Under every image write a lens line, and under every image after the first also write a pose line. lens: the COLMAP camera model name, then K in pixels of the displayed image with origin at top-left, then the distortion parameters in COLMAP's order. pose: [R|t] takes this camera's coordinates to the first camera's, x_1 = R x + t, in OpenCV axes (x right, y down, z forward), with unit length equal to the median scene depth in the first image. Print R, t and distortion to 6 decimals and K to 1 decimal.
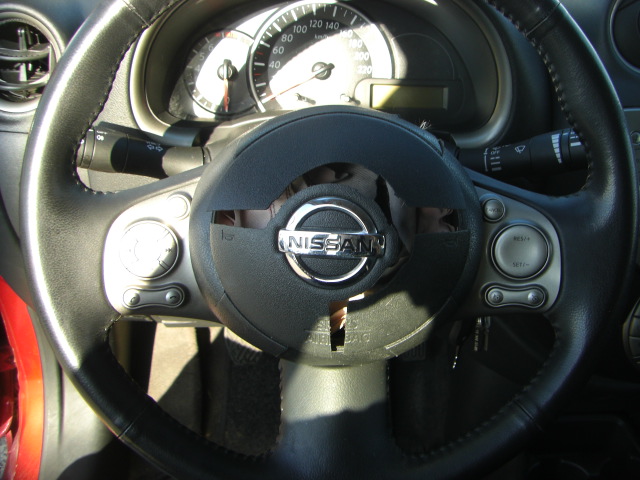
lens RADIAL K [[723.3, 0, 385.5], [0, 723.3, 205.4], [0, 0, 1]] dist [-0.200119, 0.168734]
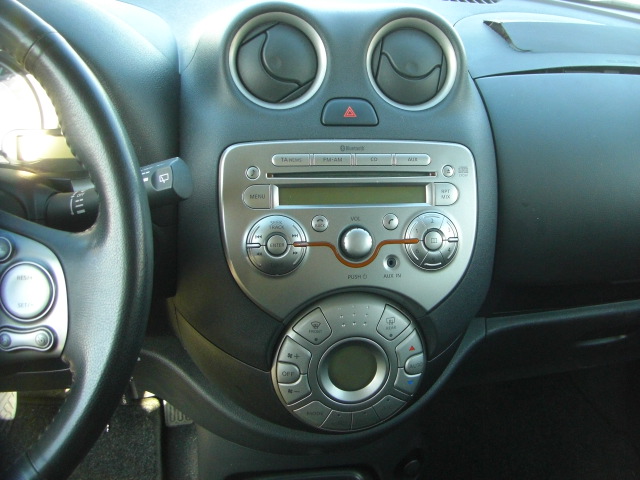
lens RADIAL K [[723.3, 0, 385.5], [0, 723.3, 205.4], [0, 0, 1]] dist [-0.200119, 0.168734]
pose [[0.991544, -0.044248, 0.121996, 0.445617], [0.055183, 0.994612, -0.087763, 0.046452], [-0.117455, 0.093753, 0.988643, 0.018481]]
